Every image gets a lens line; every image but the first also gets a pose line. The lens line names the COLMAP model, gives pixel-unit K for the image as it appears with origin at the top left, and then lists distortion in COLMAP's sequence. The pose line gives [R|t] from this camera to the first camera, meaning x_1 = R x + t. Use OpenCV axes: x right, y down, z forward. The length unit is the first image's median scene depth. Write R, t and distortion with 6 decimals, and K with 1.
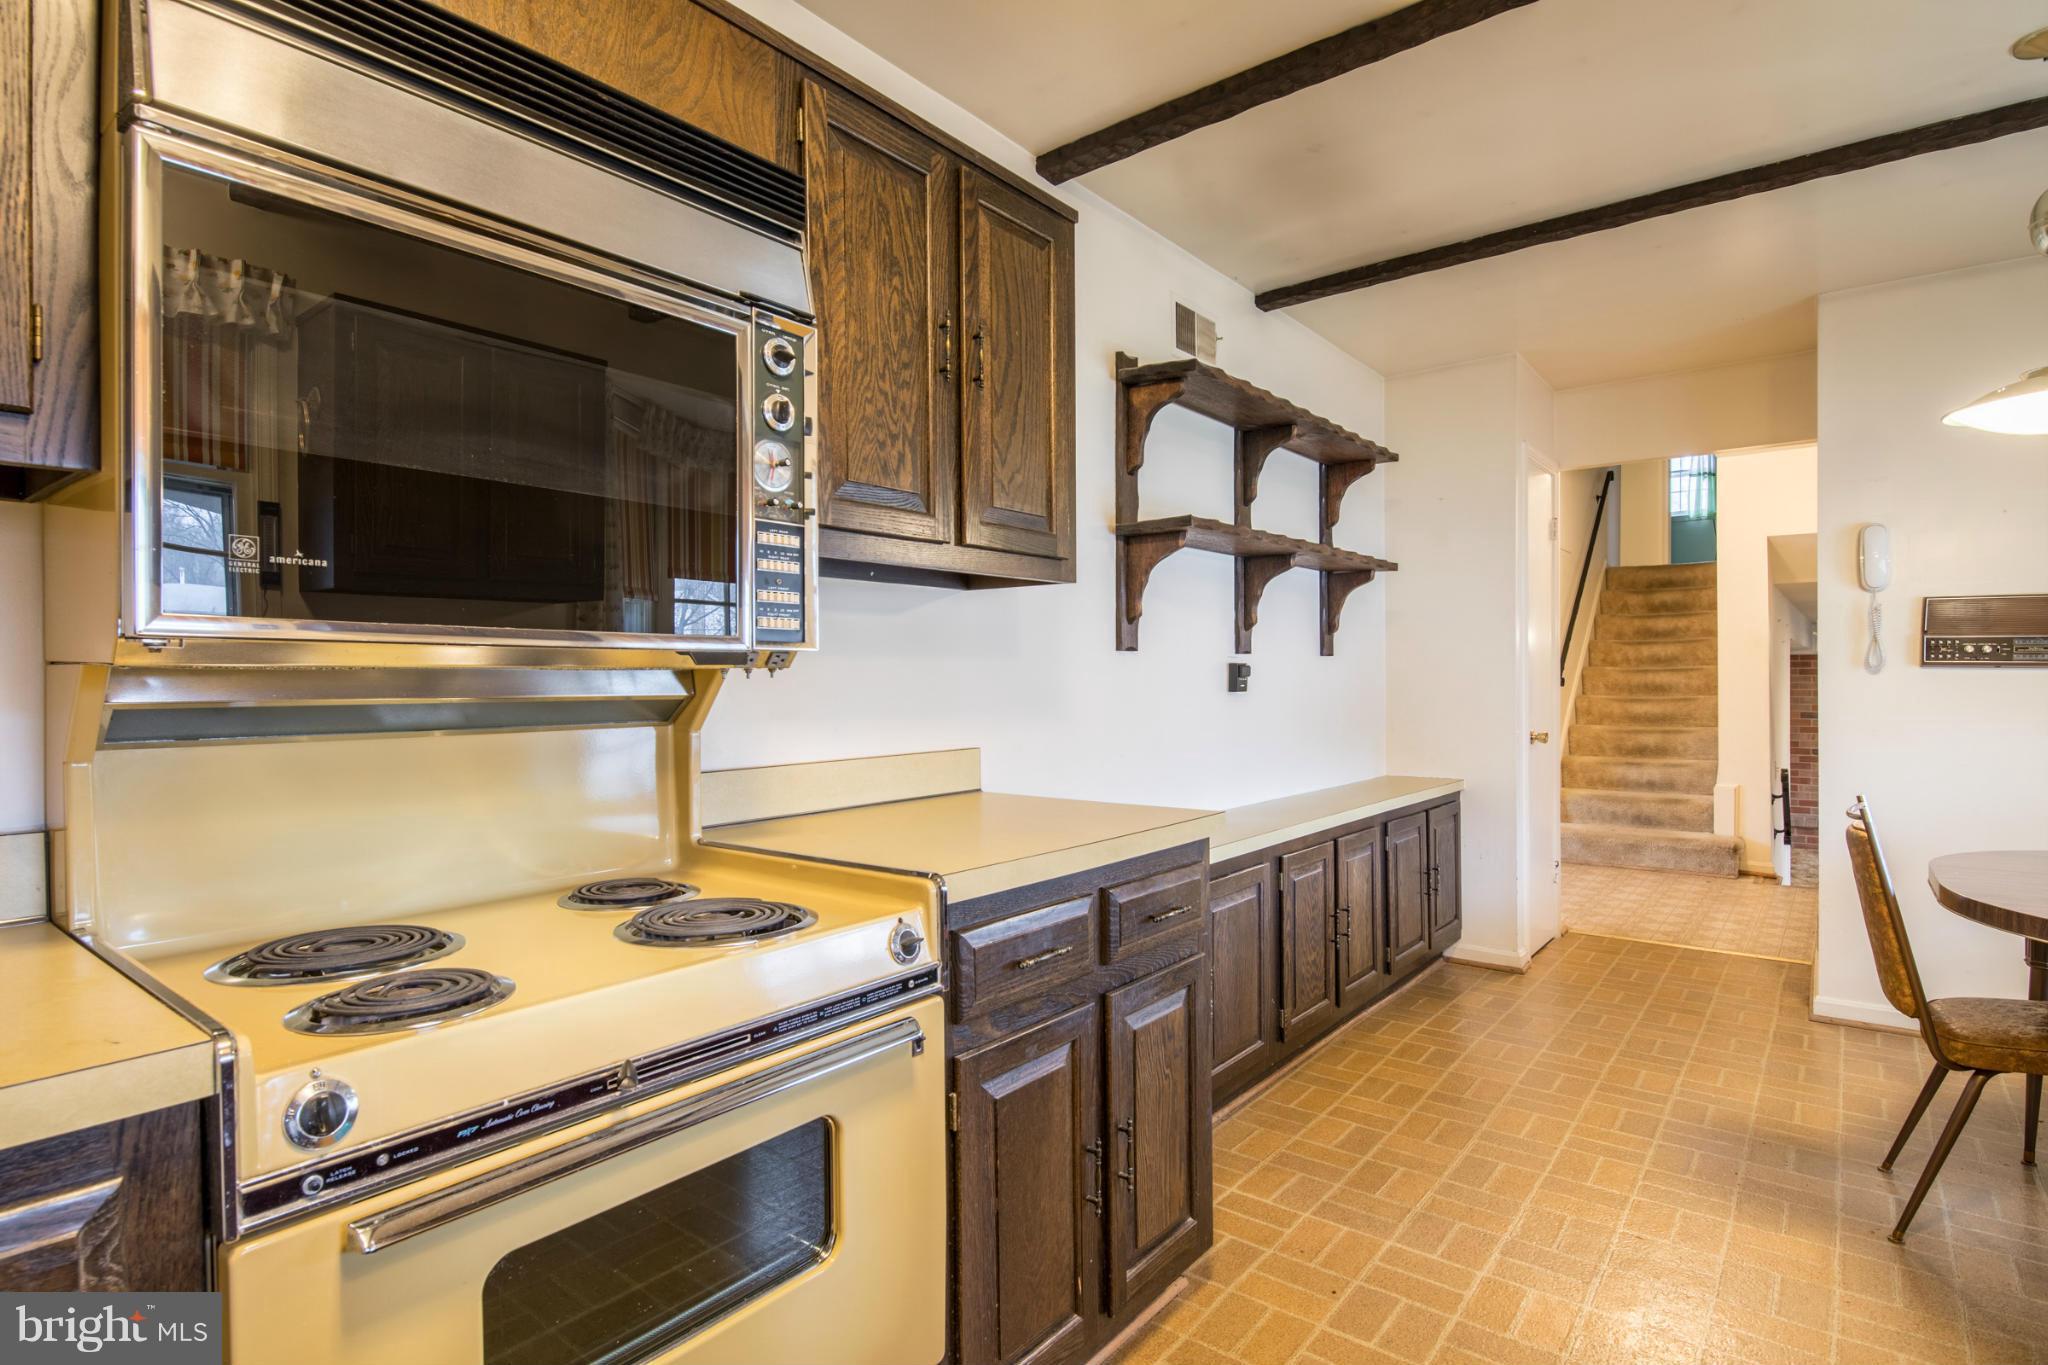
lens RADIAL K [[1037.2, 0, 1032.8], [0, 1037.2, 689.9], [0, 0, 1]] dist [0.003679, 0.000244]
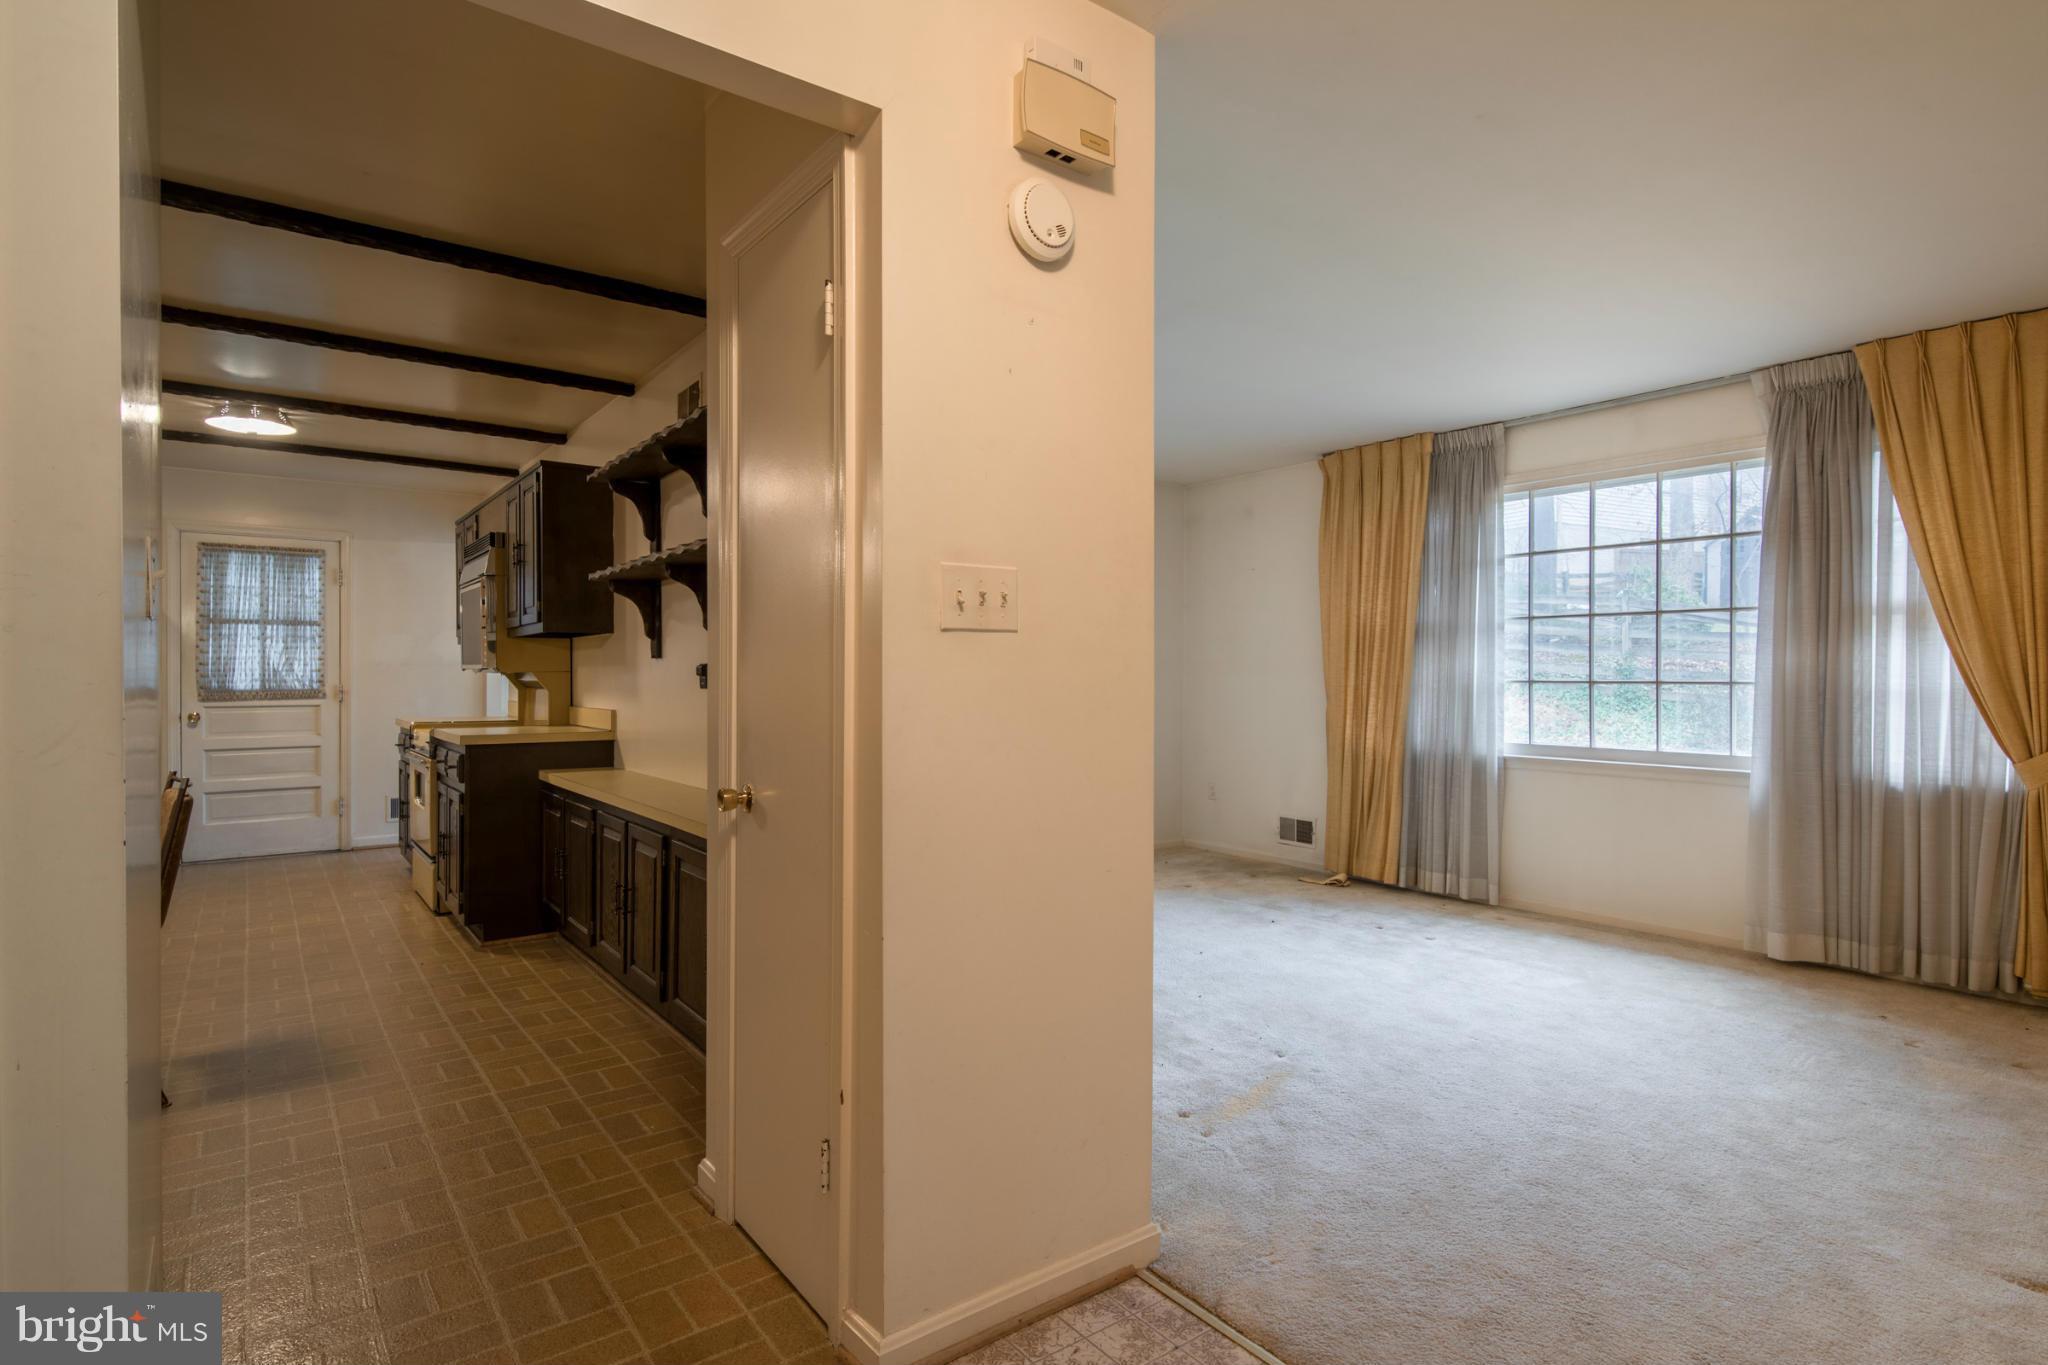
lens RADIAL K [[1037.2, 0, 1032.8], [0, 1037.2, 689.9], [0, 0, 1]] dist [0.003679, 0.000244]
pose [[-0.250552, 0.019113, -0.967914, 1.375095], [-0.012646, 0.999655, 0.023014, -0.035412], [0.968021, 0.018006, -0.250224, 1.851394]]
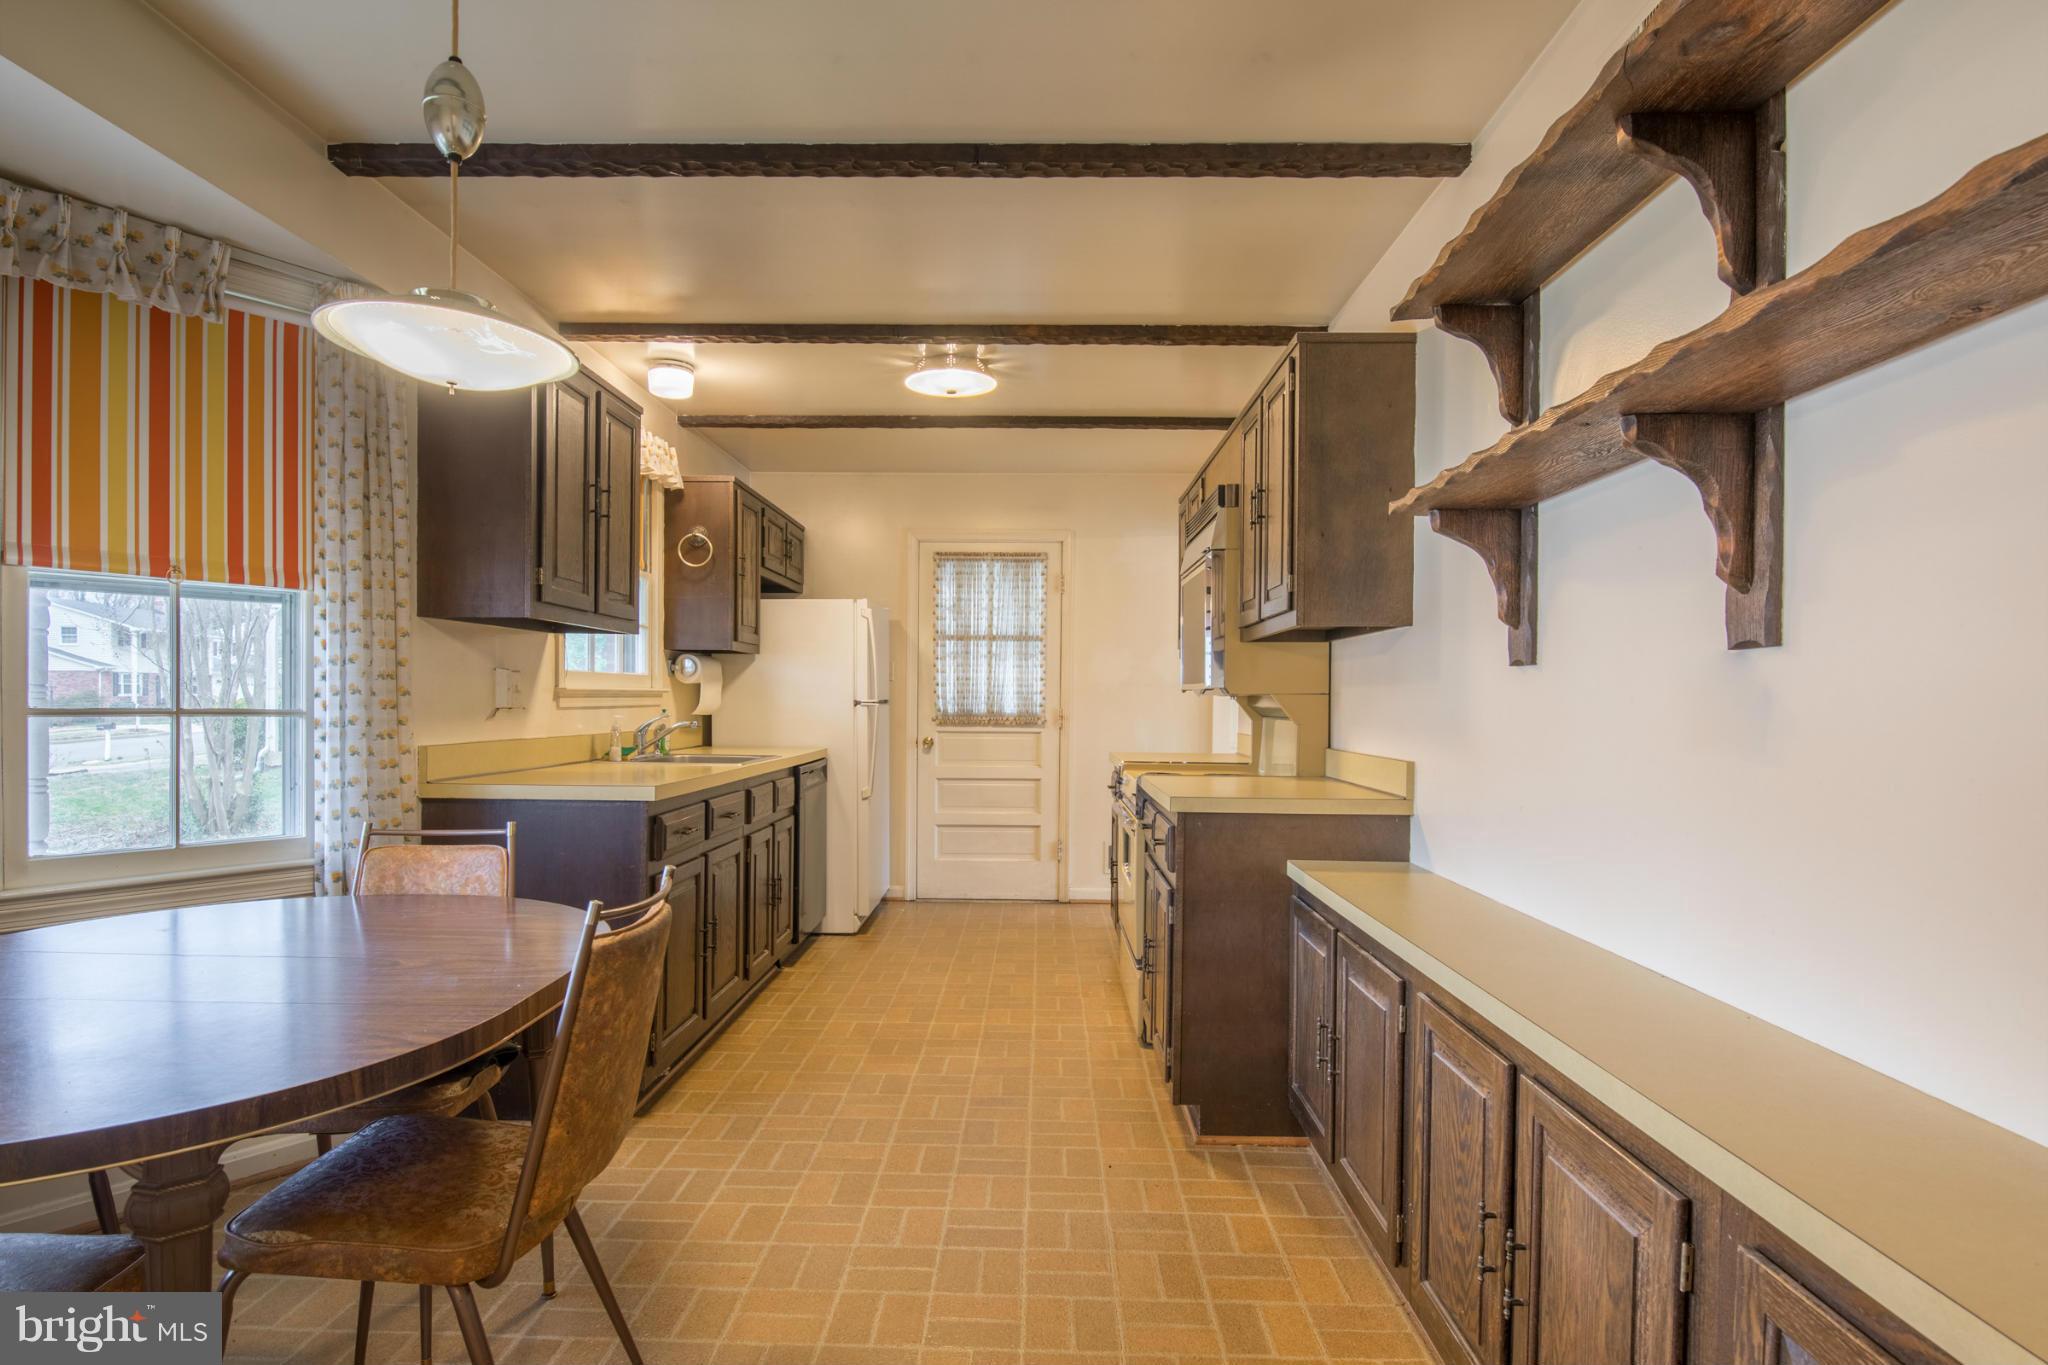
lens RADIAL K [[1037.2, 0, 1032.8], [0, 1037.2, 689.9], [0, 0, 1]] dist [0.003679, 0.000244]
pose [[-0.791491, -0.005854, -0.611153, 0.795529], [-0.012903, 0.999891, 0.007133, -0.024250], [0.611045, 0.013531, -0.791480, 1.333380]]
